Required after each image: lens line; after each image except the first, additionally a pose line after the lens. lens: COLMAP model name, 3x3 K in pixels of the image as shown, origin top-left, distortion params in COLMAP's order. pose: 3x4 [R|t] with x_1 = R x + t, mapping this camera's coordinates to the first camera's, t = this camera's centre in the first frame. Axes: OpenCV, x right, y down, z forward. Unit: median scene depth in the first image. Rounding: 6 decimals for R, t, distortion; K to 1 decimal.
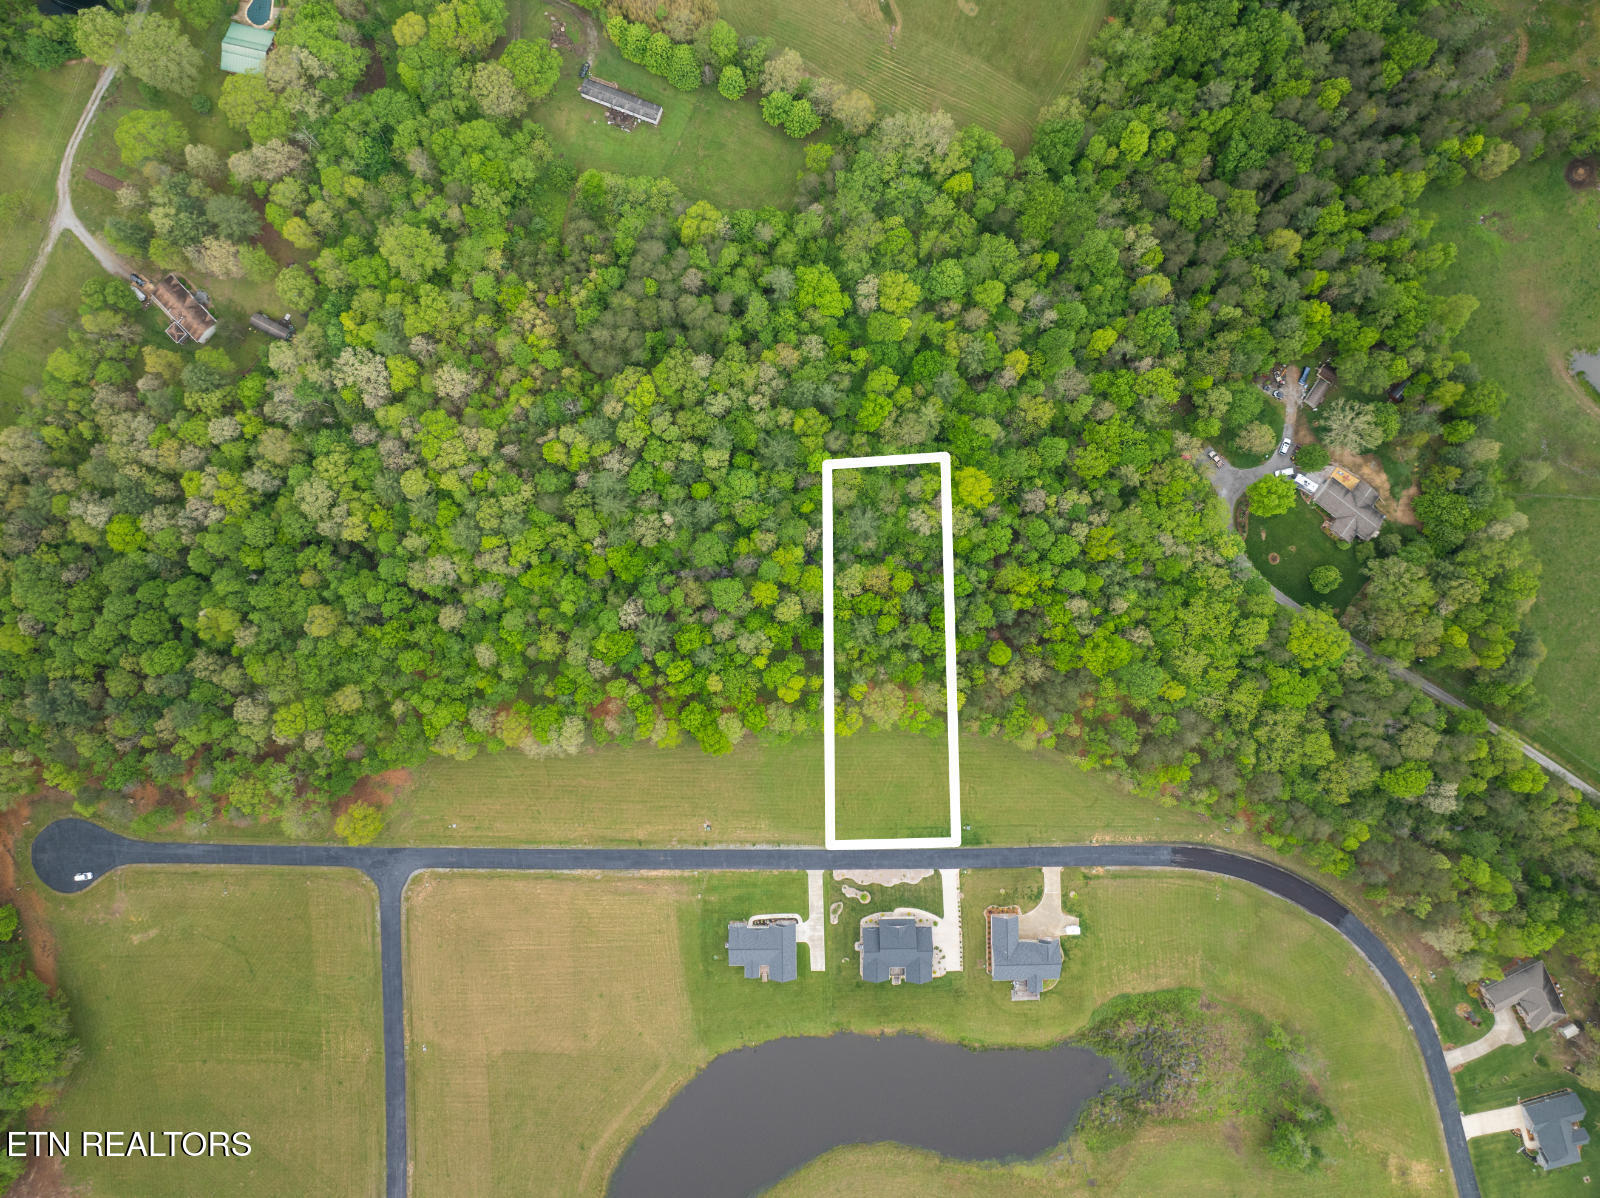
lens RADIAL K [[1138.1, 0, 800.0], [0, 1138.1, 599.0], [0, 0, 1]] dist [-0.054286, 0.031452]
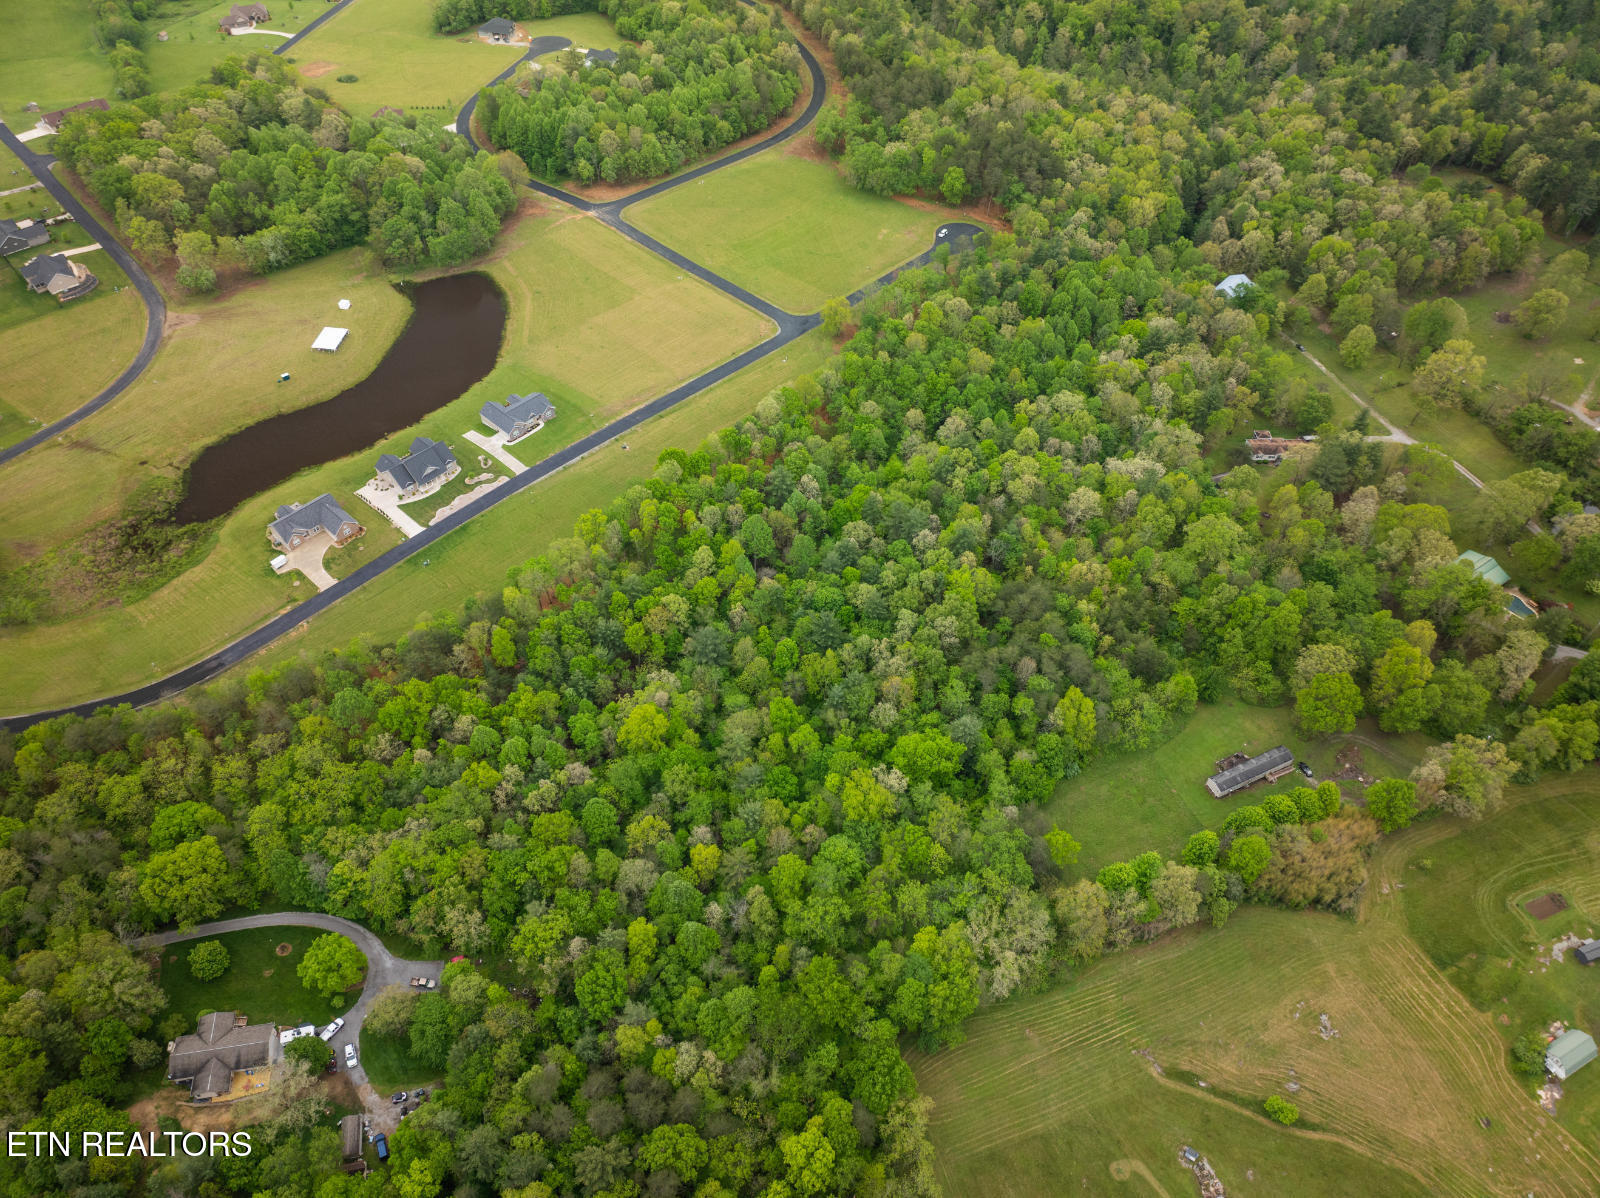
lens RADIAL K [[1138.1, 0, 800.0], [0, 1138.1, 599.0], [0, 0, 1]] dist [-0.054286, 0.031452]
pose [[-0.690612, 0.519528, -0.503135, 0.438993], [-0.722943, -0.515317, 0.460218, -0.514060], [-0.020178, 0.681571, 0.731474, 0.281815]]
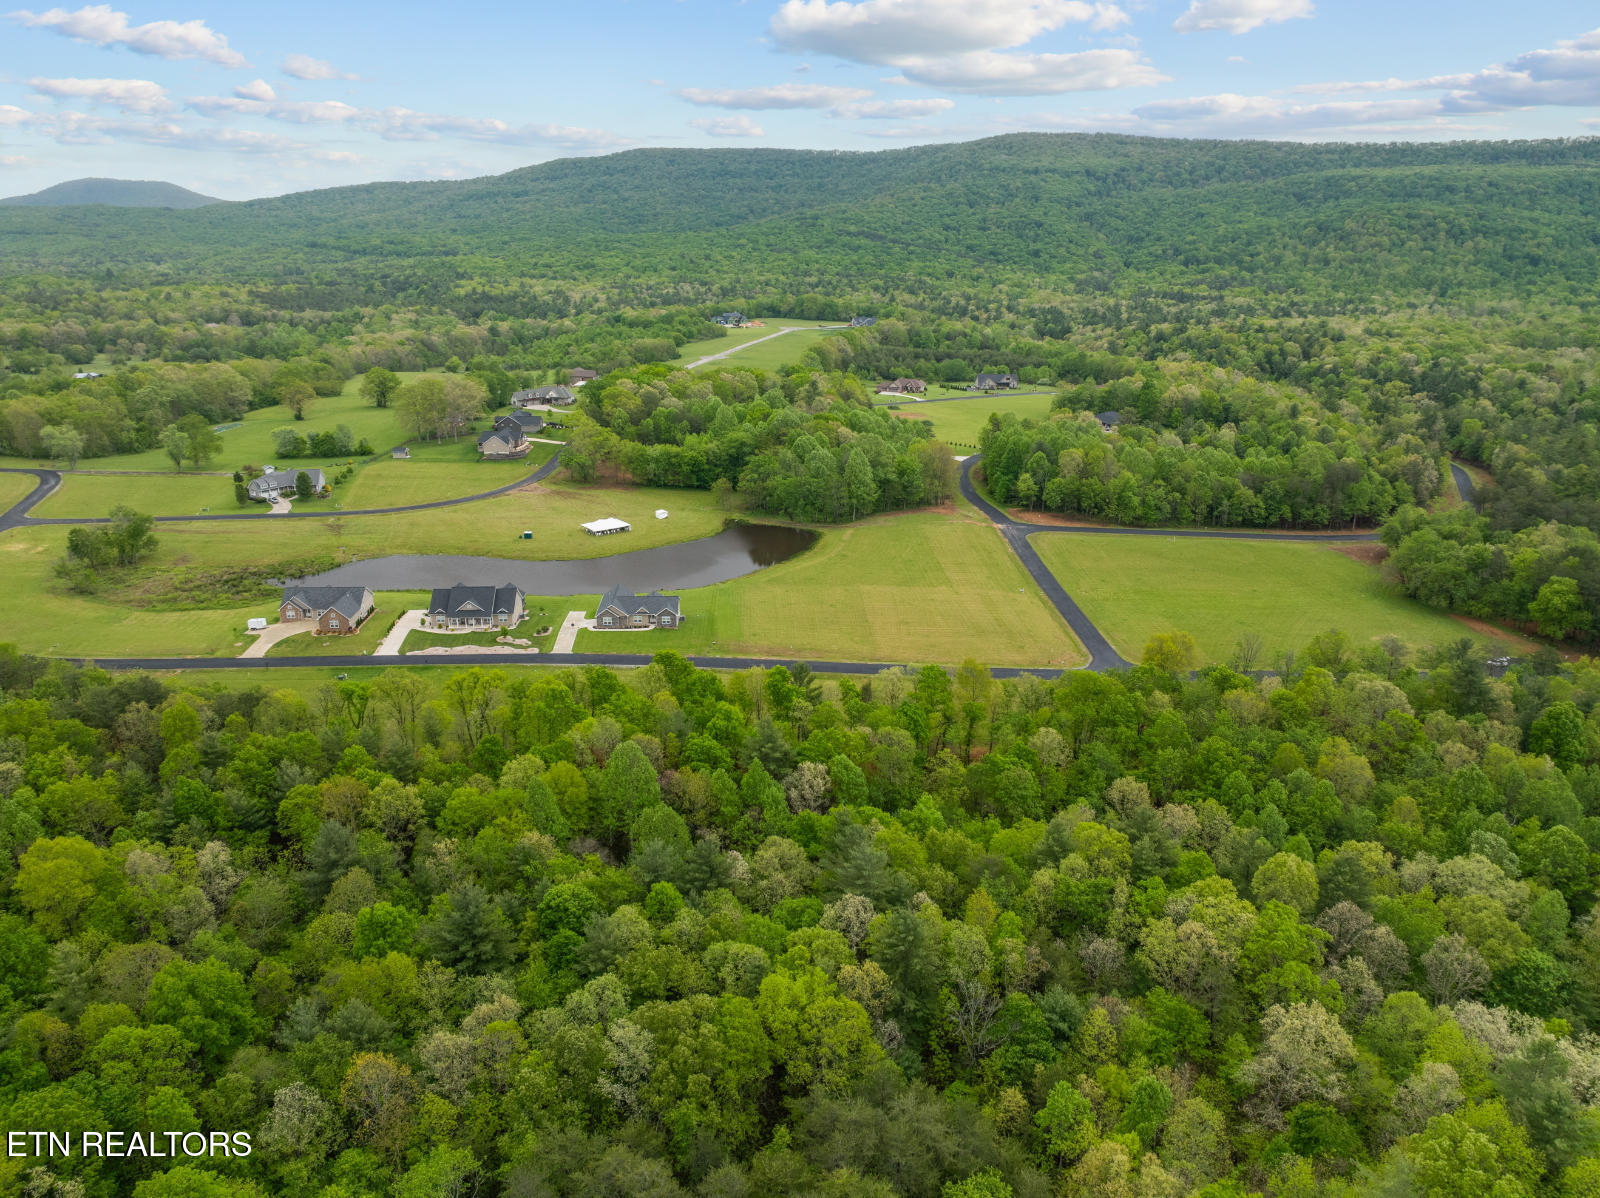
lens RADIAL K [[1125.9, 0, 800.0], [0, 1125.9, 599.0], [0, 0, 1]] dist [-0.035091, 0.004298]
pose [[-0.999455, 0.004719, -0.032687, -0.123272], [-0.032434, -0.326763, 0.944549, -0.474890], [-0.006224, 0.945094, 0.326738, 0.711937]]
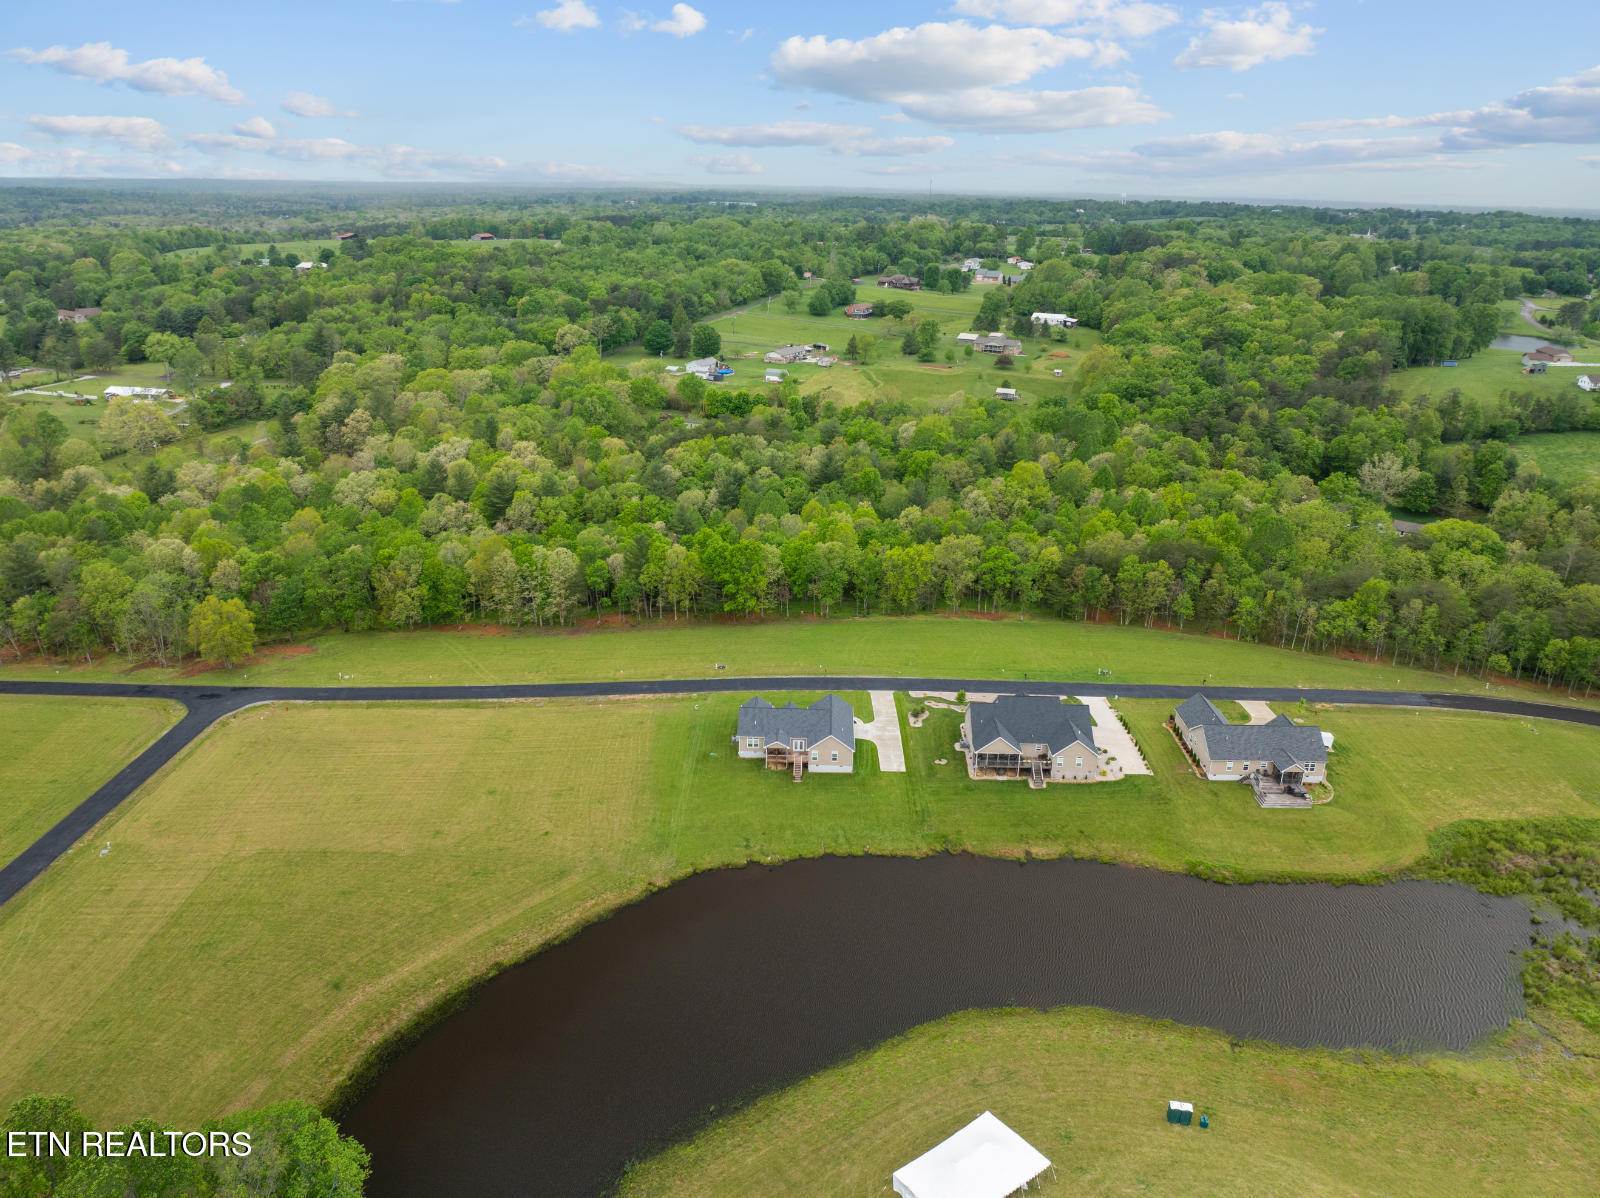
lens RADIAL K [[1125.9, 0, 800.0], [0, 1125.9, 599.0], [0, 0, 1]] dist [-0.035091, 0.004298]
pose [[0.999584, 0.020534, -0.020254, -0.020483], [-0.026113, 0.346098, -0.937835, 0.818293], [-0.012248, 0.937974, 0.346490, 0.728061]]
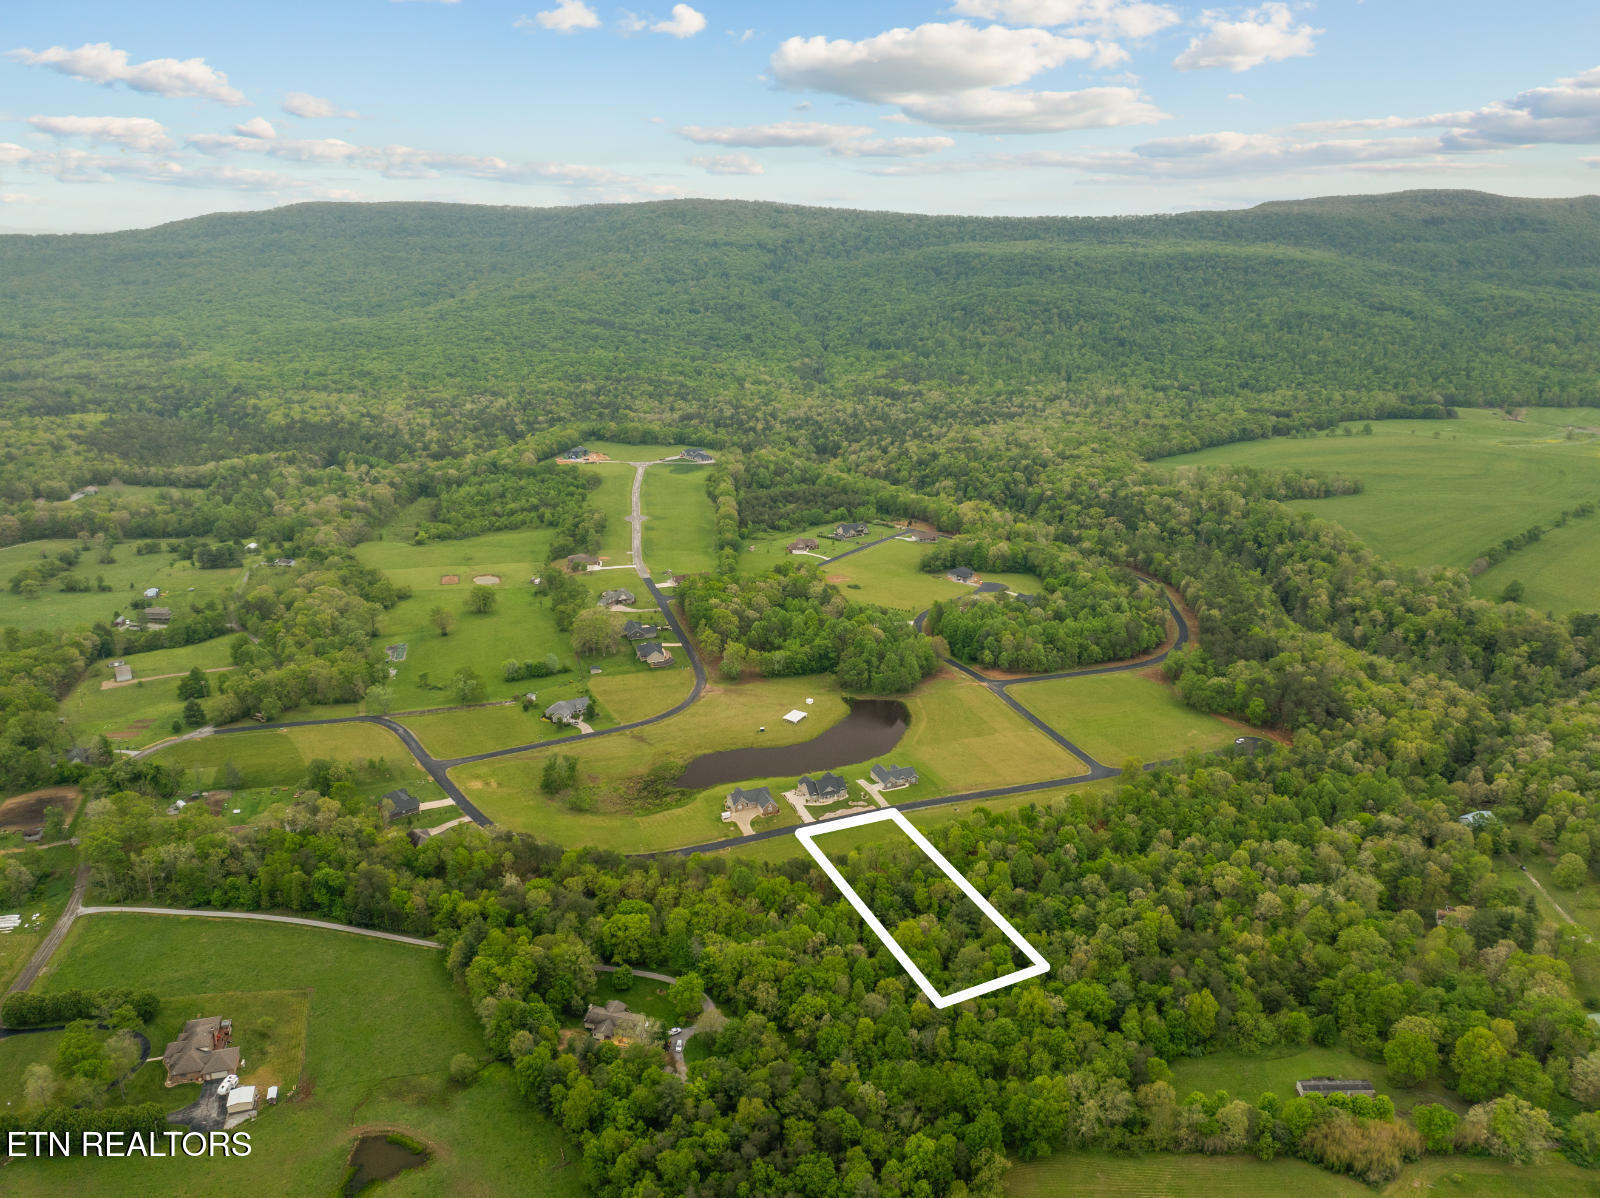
lens RADIAL K [[1129.8, 0, 800.0], [0, 1129.8, 599.0], [0, 0, 1]] dist [-0.041830, -0.003736]
pose [[-0.930735, 0.110757, -0.348519, 0.665869], [-0.365485, -0.314000, 0.876256, -1.053605], [-0.012383, 0.942940, 0.332731, 0.171195]]
